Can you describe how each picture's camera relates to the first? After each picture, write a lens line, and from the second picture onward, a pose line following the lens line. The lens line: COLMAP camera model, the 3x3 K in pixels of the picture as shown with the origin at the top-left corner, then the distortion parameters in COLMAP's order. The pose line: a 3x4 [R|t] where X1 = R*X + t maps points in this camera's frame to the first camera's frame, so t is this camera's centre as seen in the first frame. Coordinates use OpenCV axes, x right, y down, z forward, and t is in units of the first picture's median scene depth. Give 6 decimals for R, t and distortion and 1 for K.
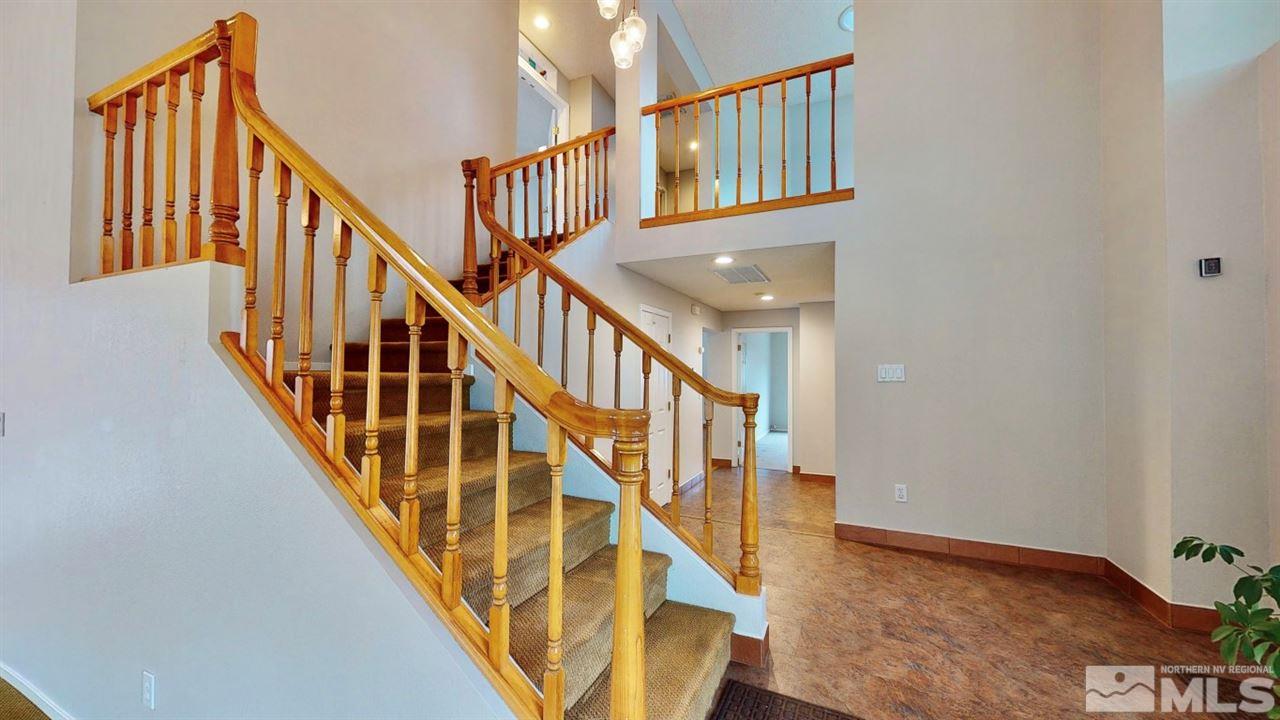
lens RADIAL K [[492.3, 0, 640.8], [0, 492.3, 358.0], [0, 0, 1]] dist [-0.001657, -0.000070]
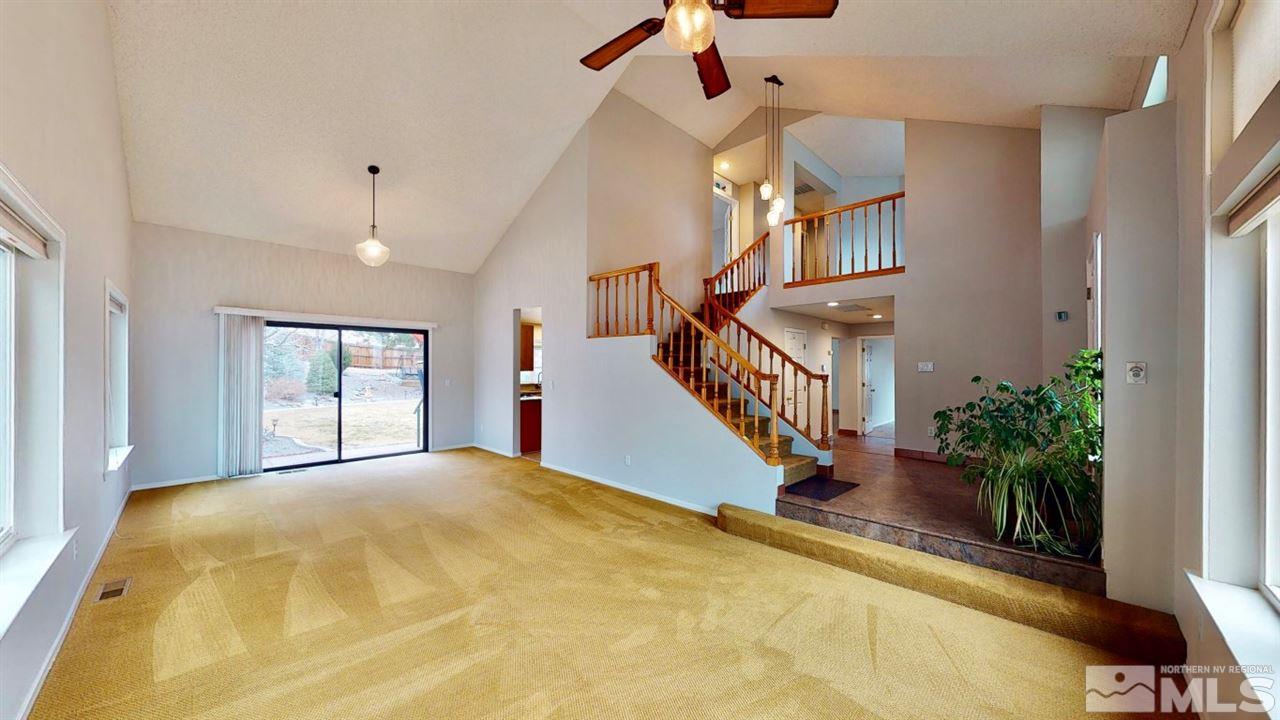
lens RADIAL K [[444.1, 0, 646.9], [0, 444.1, 366.2], [0, 0, 1]] dist [0.001060, -0.000170]
pose [[0.948771, -0.005350, -0.315919, 0.041684], [0.011982, 0.999747, 0.019053, -0.015098], [0.315737, -0.021862, 0.948595, -0.851275]]
